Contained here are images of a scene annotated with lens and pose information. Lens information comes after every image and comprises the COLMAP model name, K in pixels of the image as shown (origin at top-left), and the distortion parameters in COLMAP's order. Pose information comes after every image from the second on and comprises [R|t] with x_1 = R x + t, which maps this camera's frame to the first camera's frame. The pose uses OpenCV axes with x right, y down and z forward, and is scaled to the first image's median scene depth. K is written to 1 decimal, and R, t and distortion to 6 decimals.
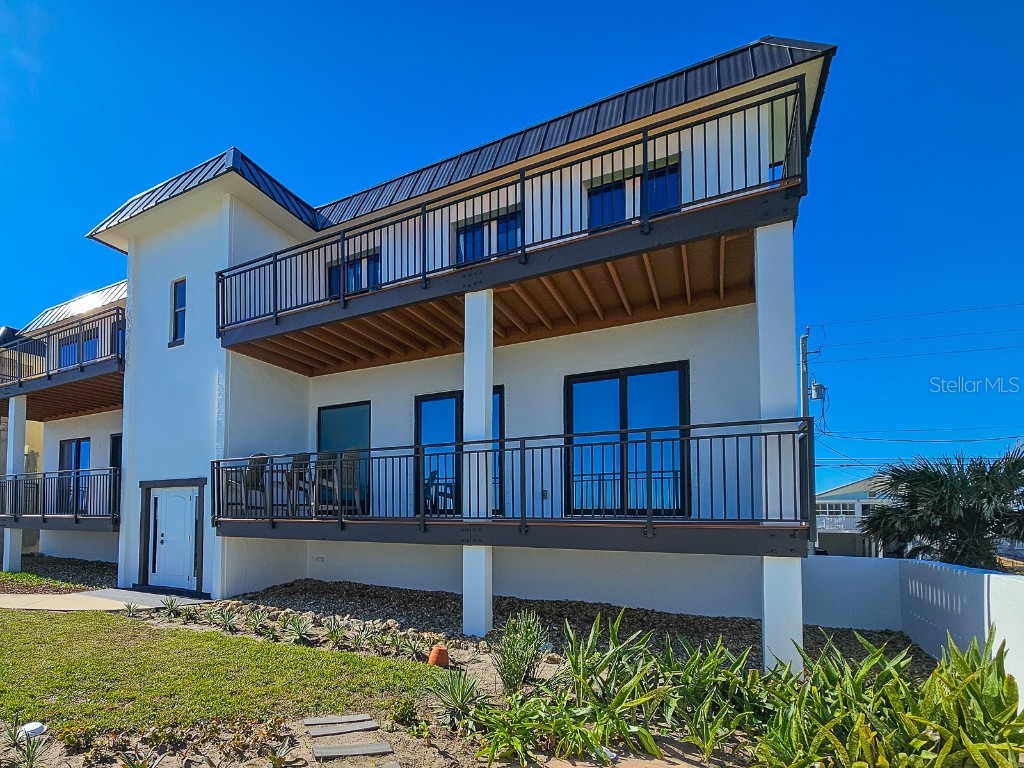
lens RADIAL K [[606.7, 0, 511.0], [0, 606.7, 366.6], [0, 0, 1]] dist [0.001781, -0.022453]
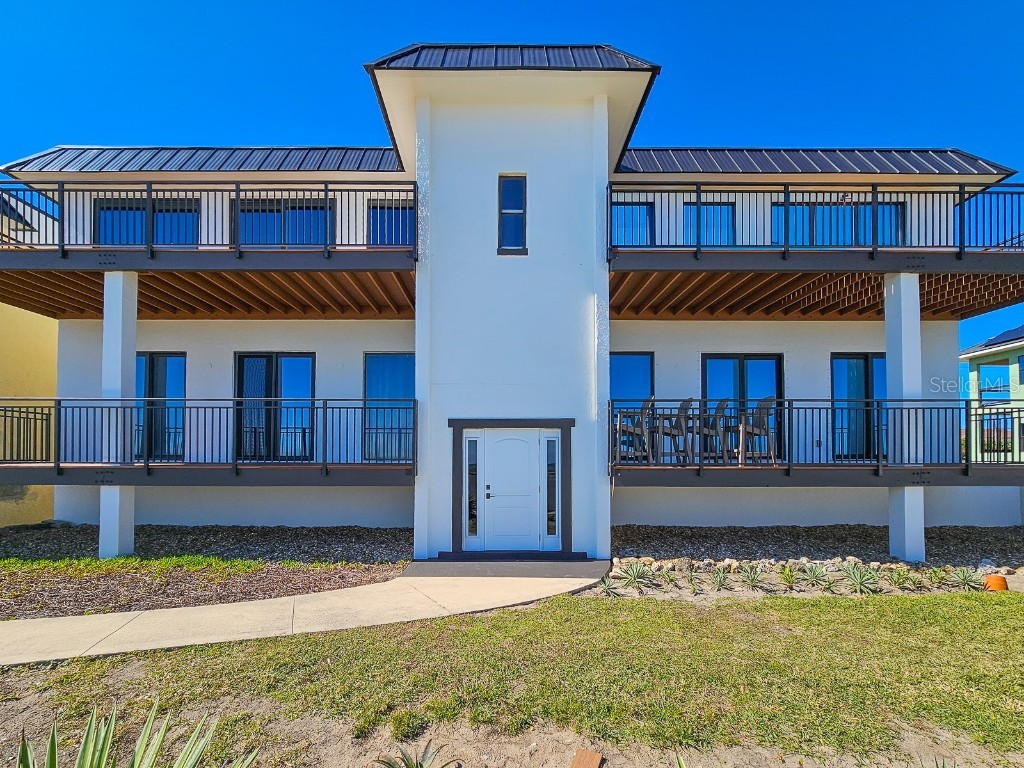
lens RADIAL K [[426.1, 0, 512.0], [0, 426.1, 384.0], [0, 0, 1]] dist [0.000008, -0.000129]
pose [[0.850611, 0.091107, 0.517843, -0.550875], [-0.123685, 0.991908, 0.028654, 0.079420], [-0.511042, -0.088423, 0.854996, 0.331852]]
